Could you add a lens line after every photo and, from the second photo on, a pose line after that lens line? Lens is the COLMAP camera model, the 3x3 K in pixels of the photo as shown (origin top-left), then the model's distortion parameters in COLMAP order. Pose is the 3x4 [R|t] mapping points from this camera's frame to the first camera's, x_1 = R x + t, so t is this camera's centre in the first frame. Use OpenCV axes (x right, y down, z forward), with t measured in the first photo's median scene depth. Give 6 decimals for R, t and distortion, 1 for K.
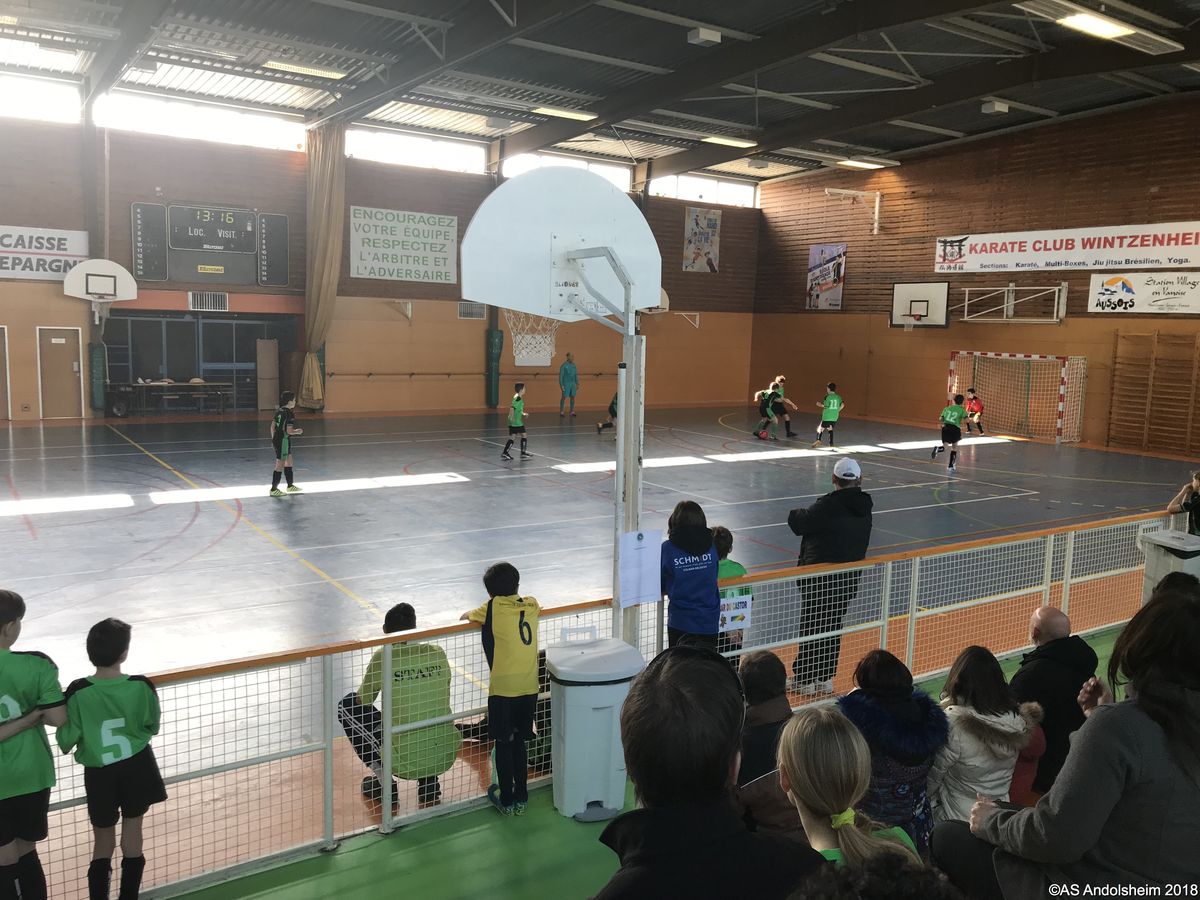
lens RADIAL K [[968.6, 0, 606.8], [0, 968.6, 450.0], [0, 0, 1]] dist [0.034626, -0.017082]
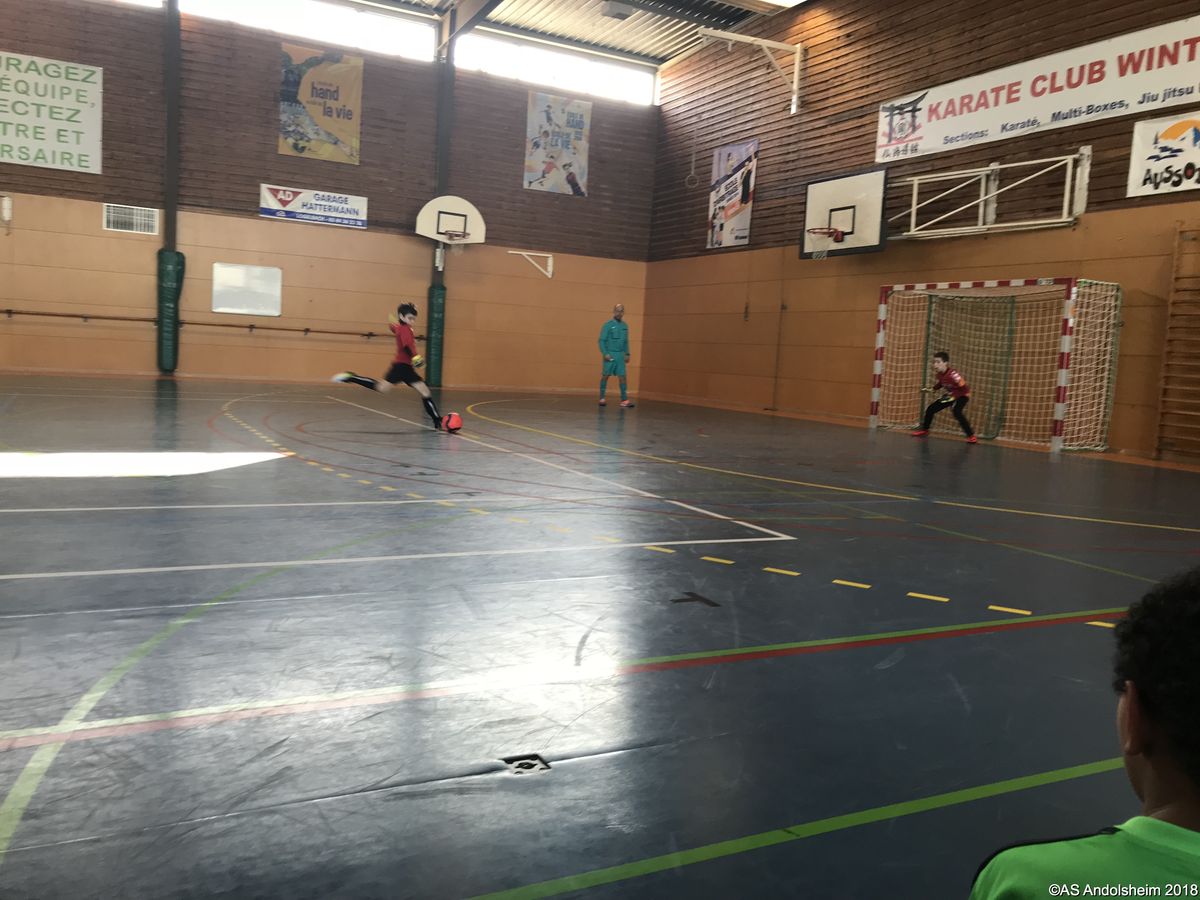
lens RADIAL K [[968.6, 0, 599.3], [0, 968.6, 452.7], [0, 0, 1]] dist [0.034626, -0.017082]
pose [[0.992896, 0.035536, -0.113557, 0.252544], [-0.039030, 0.998826, -0.028694, 0.016117], [0.112404, 0.032923, 0.993117, 0.416325]]
